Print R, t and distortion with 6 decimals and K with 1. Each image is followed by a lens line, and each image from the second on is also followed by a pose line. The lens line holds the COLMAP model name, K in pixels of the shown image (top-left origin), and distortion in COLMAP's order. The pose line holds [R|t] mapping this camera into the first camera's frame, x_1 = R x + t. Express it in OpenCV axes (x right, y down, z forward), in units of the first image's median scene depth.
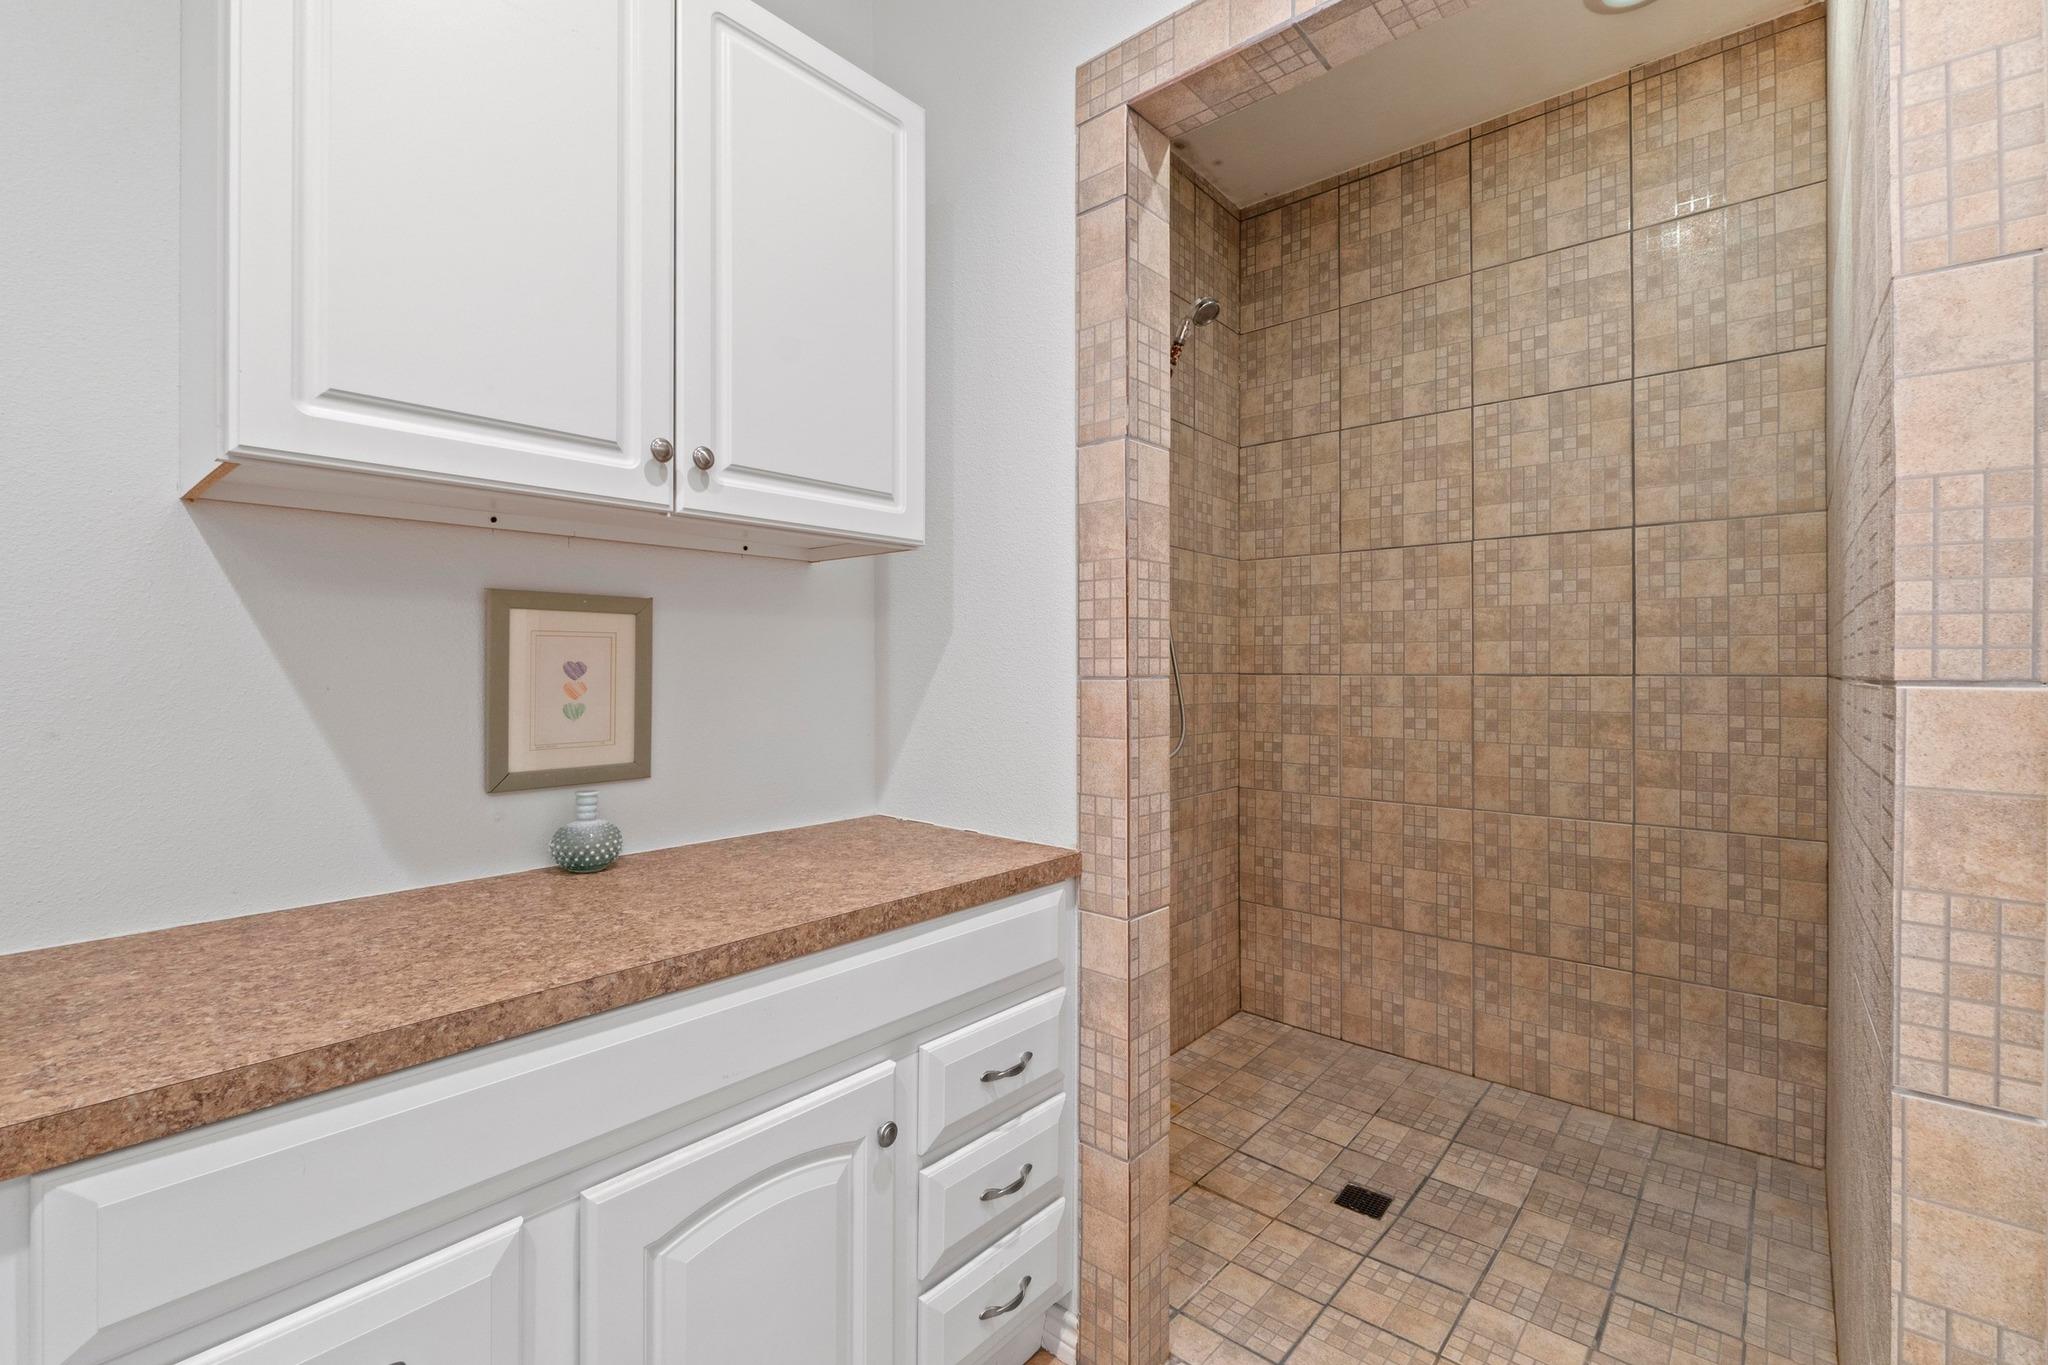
lens RADIAL K [[893.4, 0, 1022.9], [0, 893.4, 659.9], [0, 0, 1]] dist [-0.006337, -0.000630]
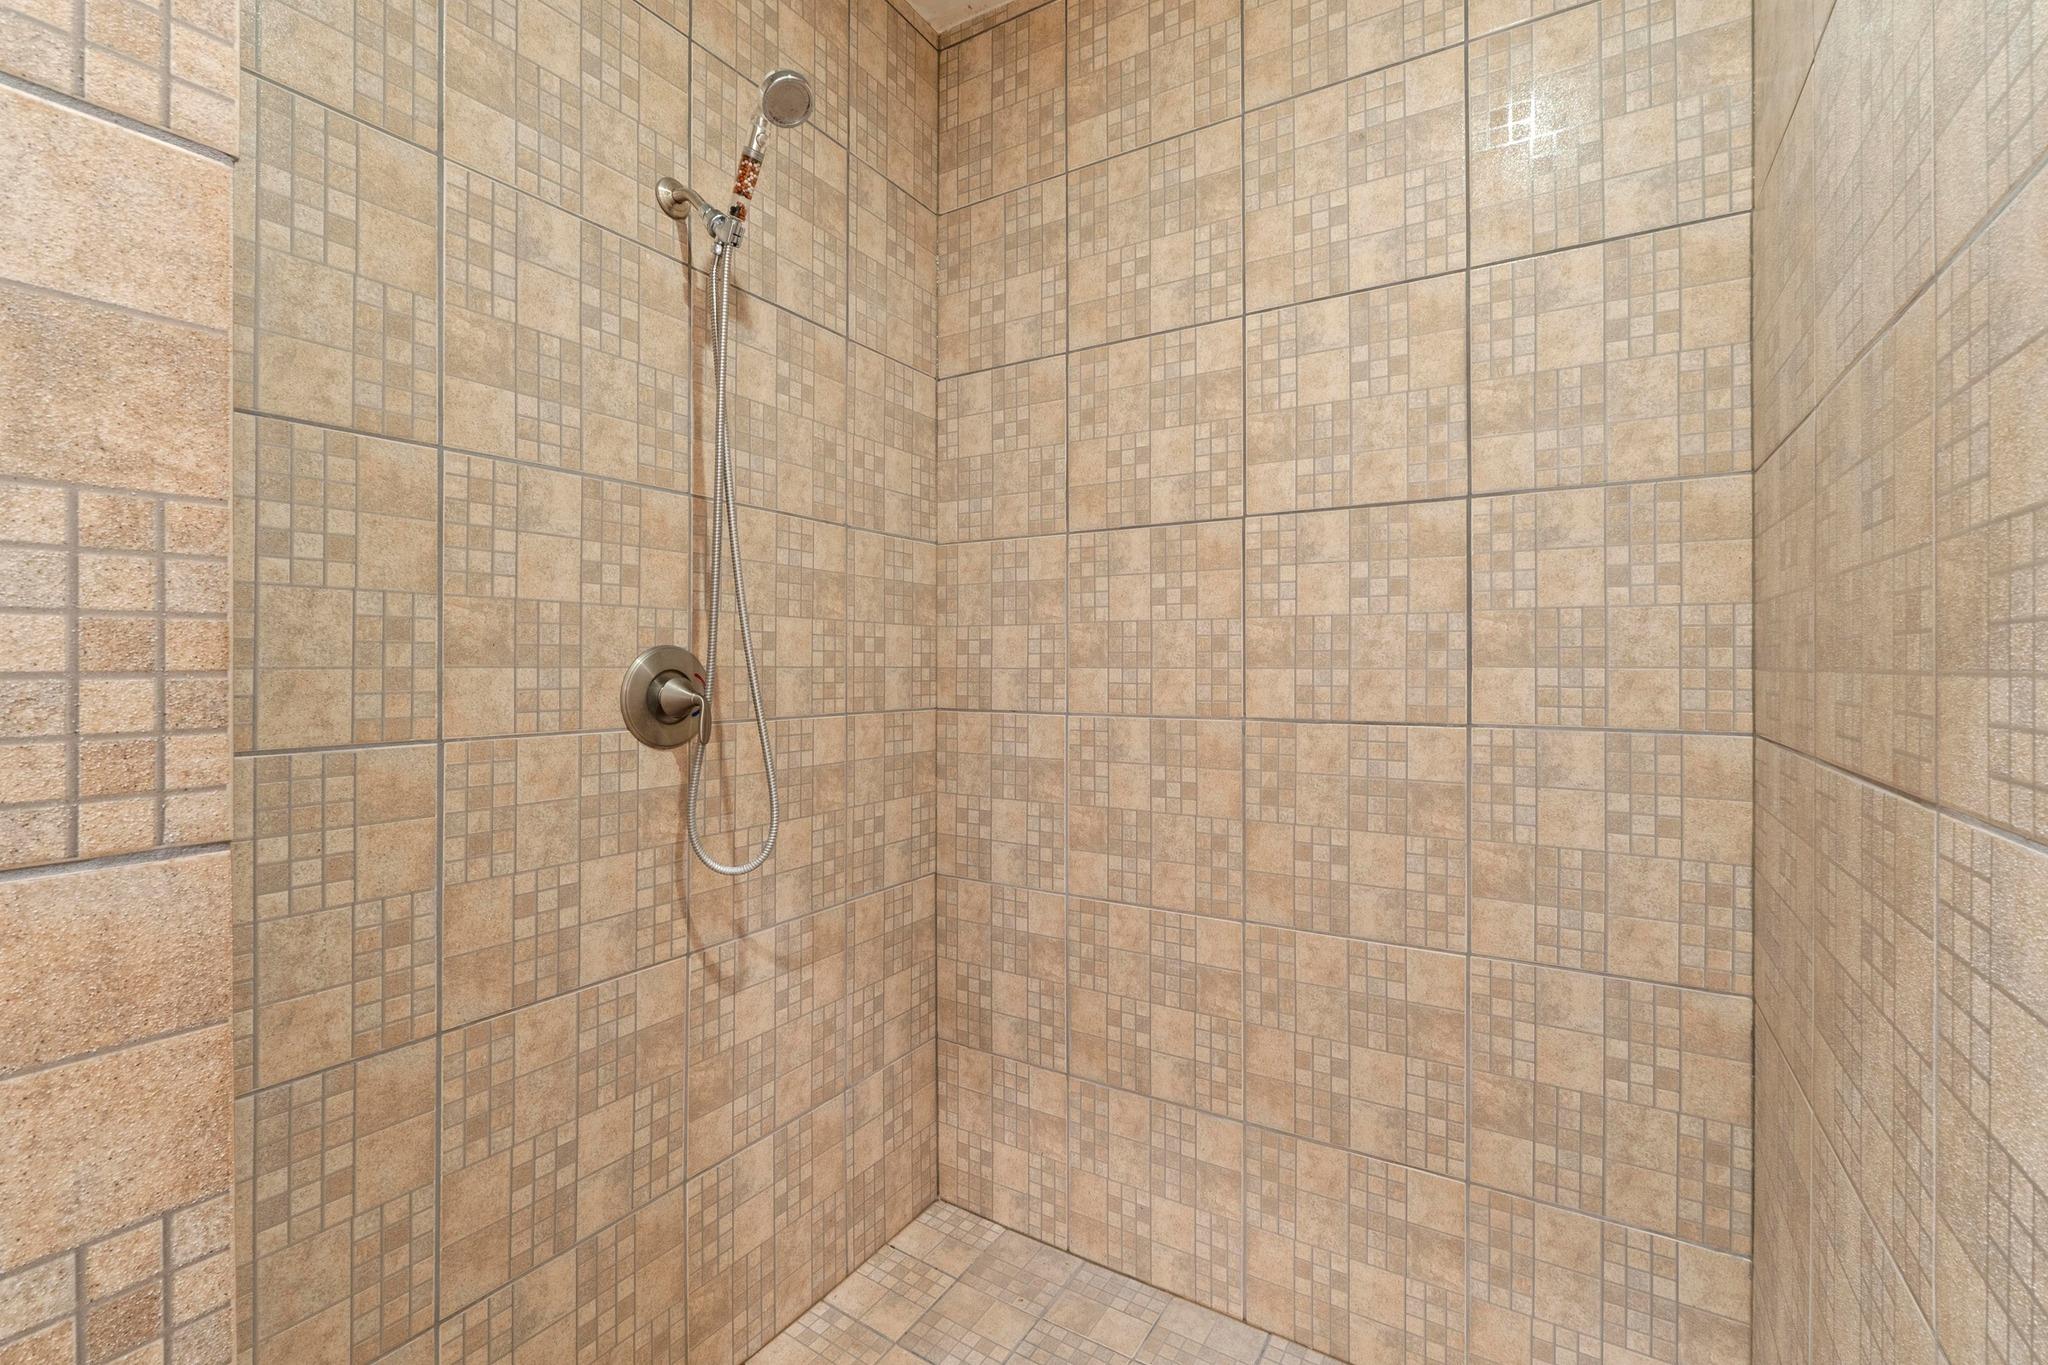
lens RADIAL K [[892.3, 0, 1024.3], [0, 892.3, 654.8], [0, 0, 1]] dist [-0.007237, -0.000275]
pose [[0.986892, 0.002927, 0.161357, 0.248736], [-0.002402, 0.999991, -0.003449, -0.029913], [-0.161366, 0.003016, 0.986890, 0.391730]]
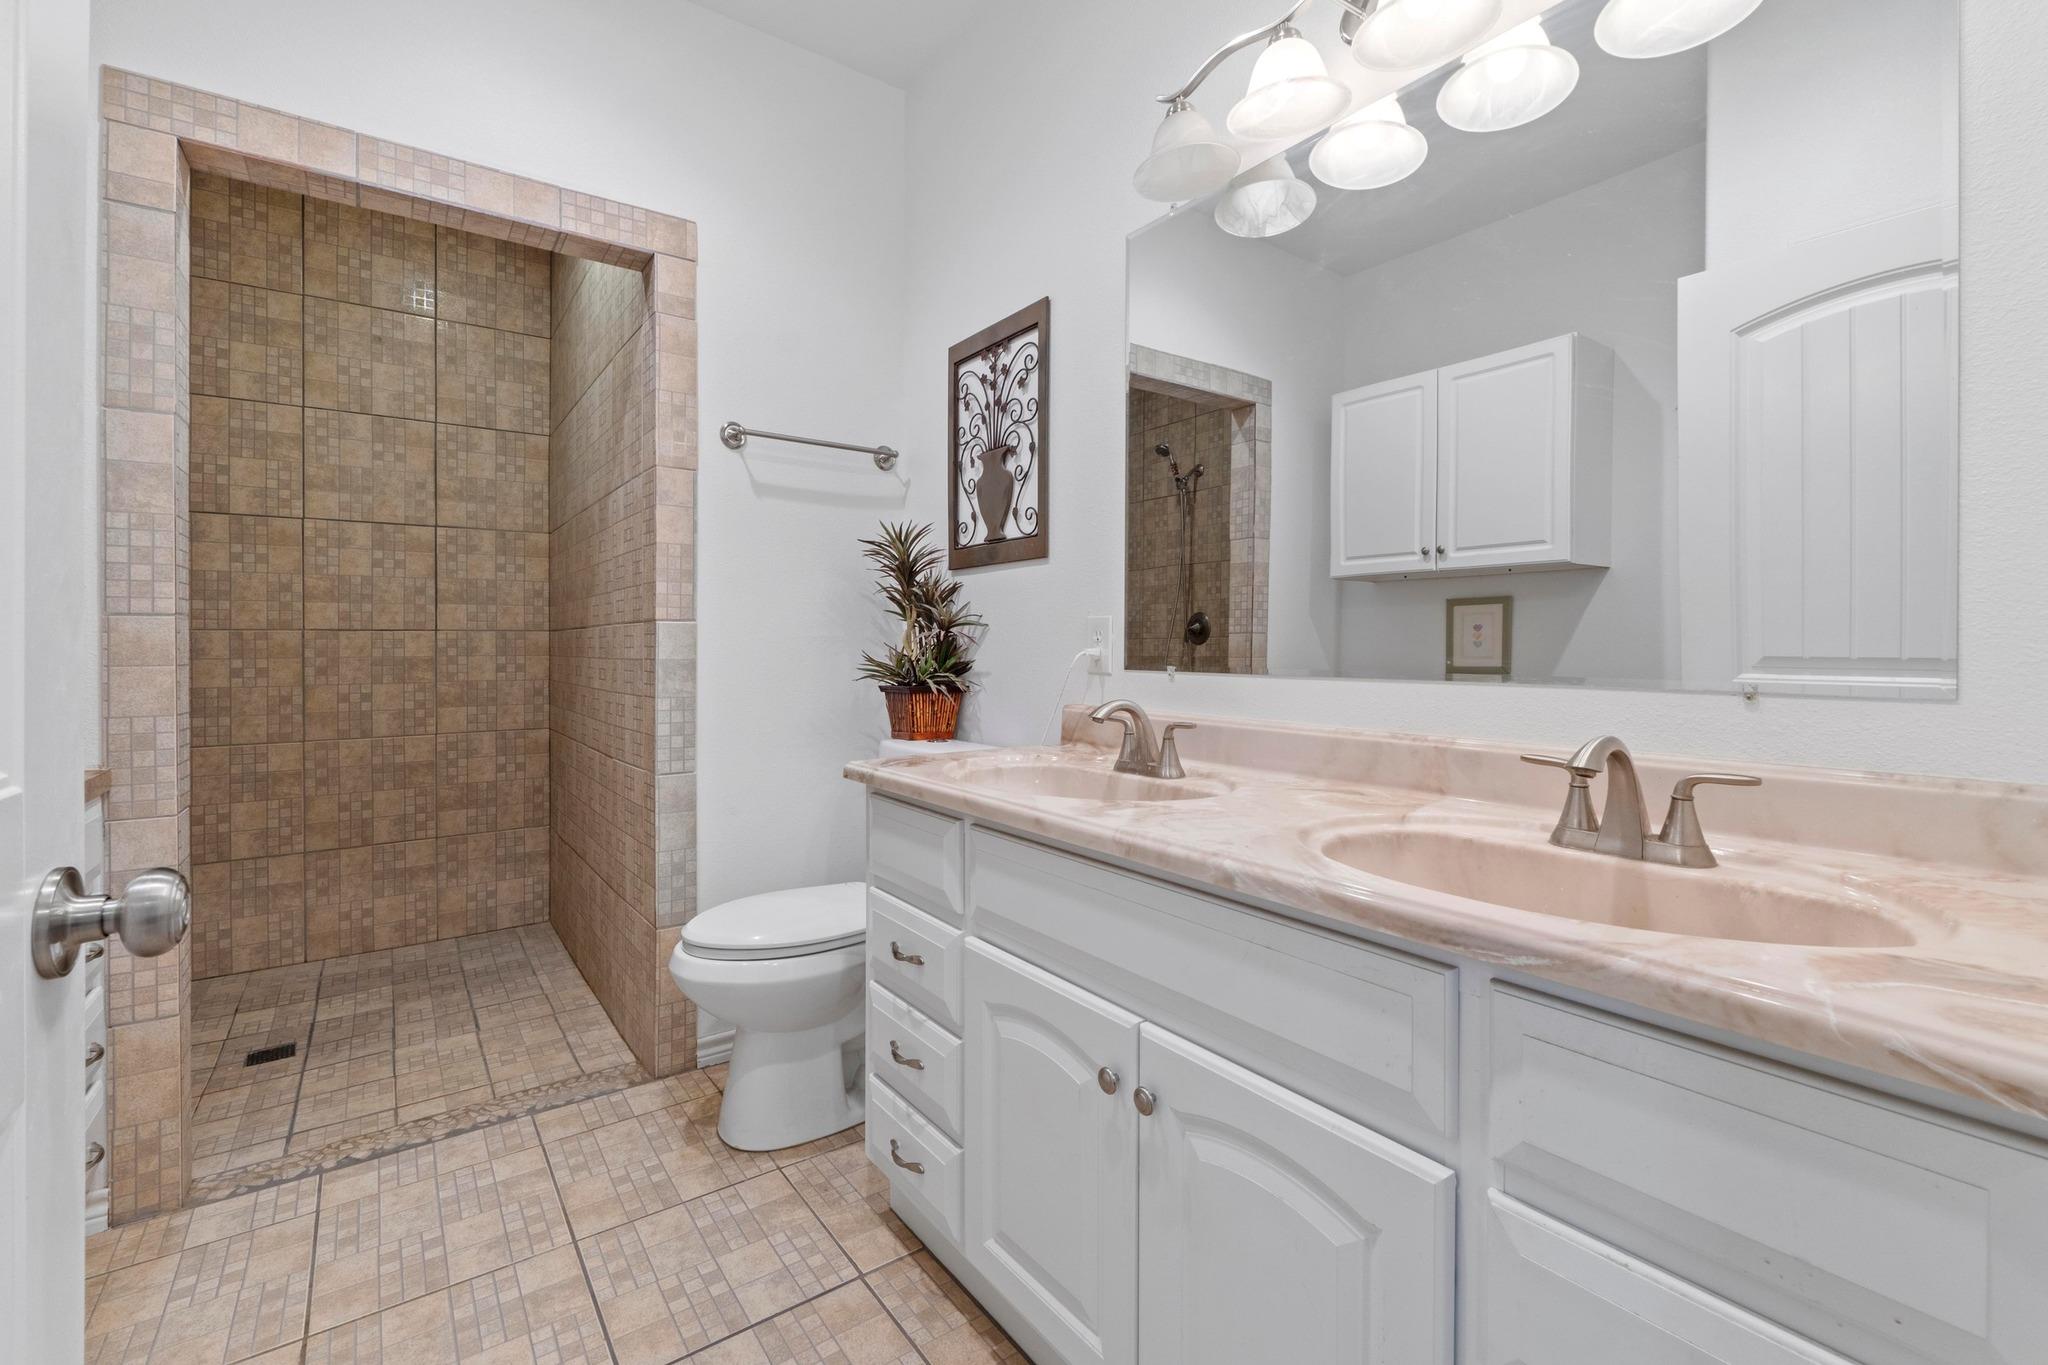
lens RADIAL K [[892.3, 0, 1024.3], [0, 892.3, 654.8], [0, 0, 1]] dist [-0.007237, -0.000275]
pose [[0.222844, -0.011600, 0.974785, -0.472722], [-0.005560, 0.999898, 0.013170, 0.030948], [-0.974838, -0.008354, 0.222757, -0.228392]]
